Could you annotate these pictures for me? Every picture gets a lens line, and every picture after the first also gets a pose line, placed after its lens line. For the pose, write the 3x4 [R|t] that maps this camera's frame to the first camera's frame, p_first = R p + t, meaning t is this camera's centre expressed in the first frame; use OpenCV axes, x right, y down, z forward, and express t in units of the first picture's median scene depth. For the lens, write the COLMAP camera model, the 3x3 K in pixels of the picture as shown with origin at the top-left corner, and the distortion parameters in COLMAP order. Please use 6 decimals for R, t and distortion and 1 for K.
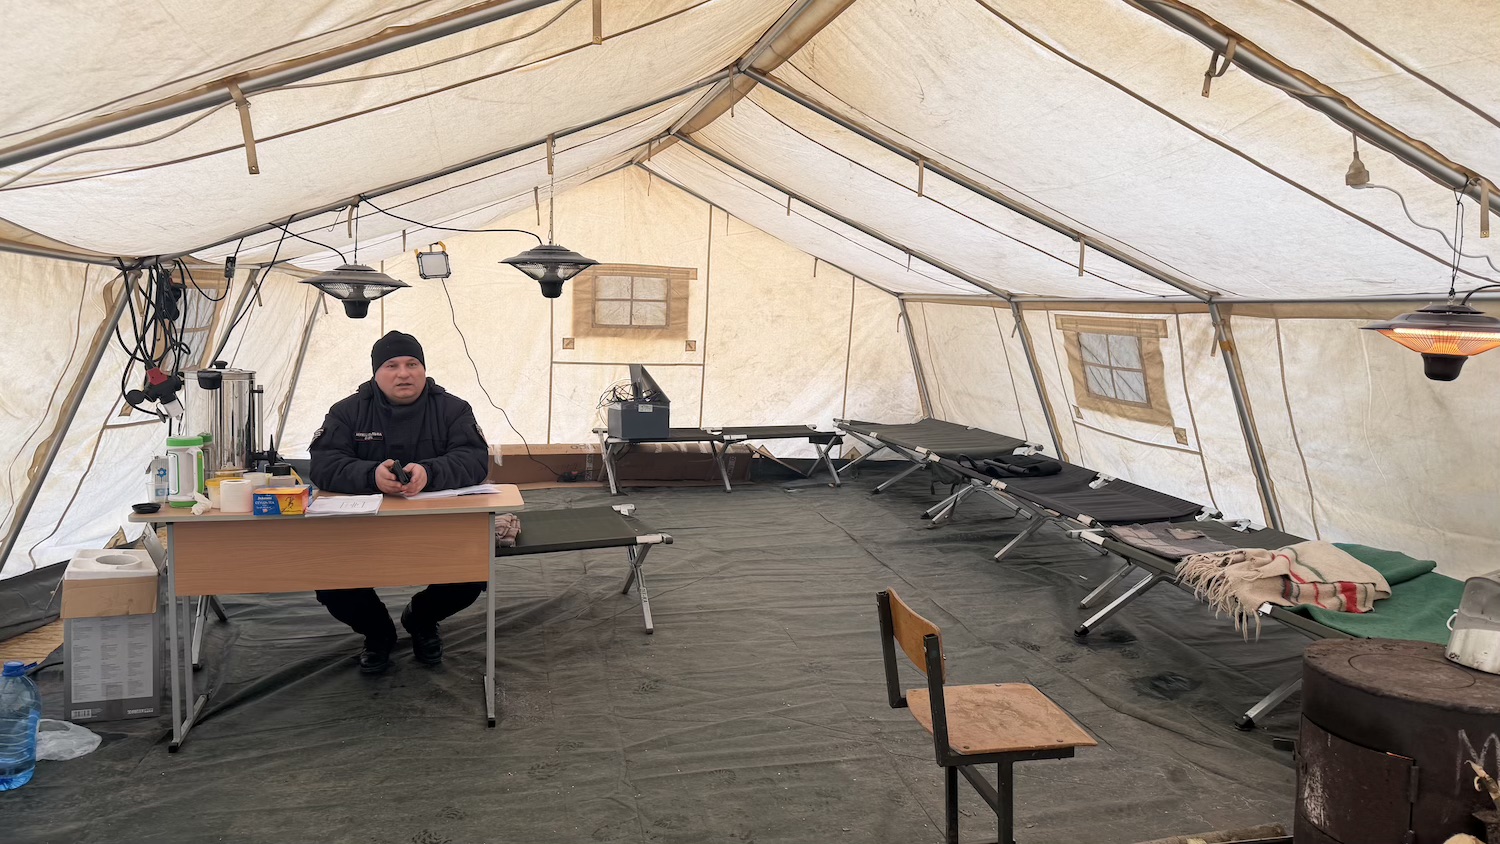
lens RADIAL K [[1021.9, 0, 744.7], [0, 1021.9, 429.1], [0, 0, 1]] dist [0.157439, -0.236674]
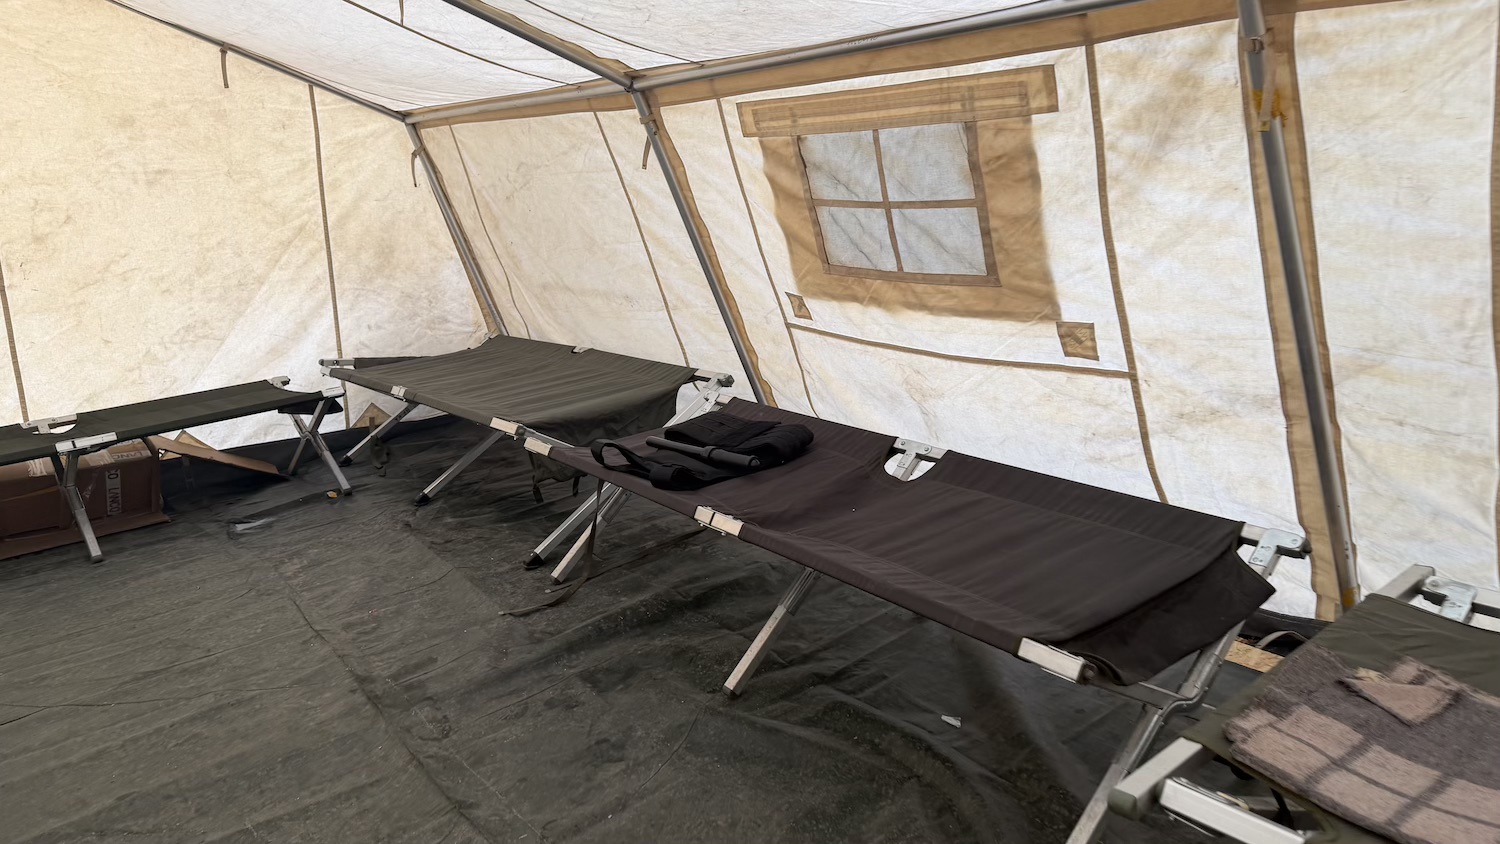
lens RADIAL K [[1021.9, 0, 744.7], [0, 1021.9, 429.1], [0, 0, 1]] dist [0.157439, -0.236674]
pose [[0.904151, -0.174597, 0.389907, 0.094002], [0.128007, 0.981460, 0.142657, -0.032793], [-0.407586, -0.079072, 0.909737, 0.563154]]
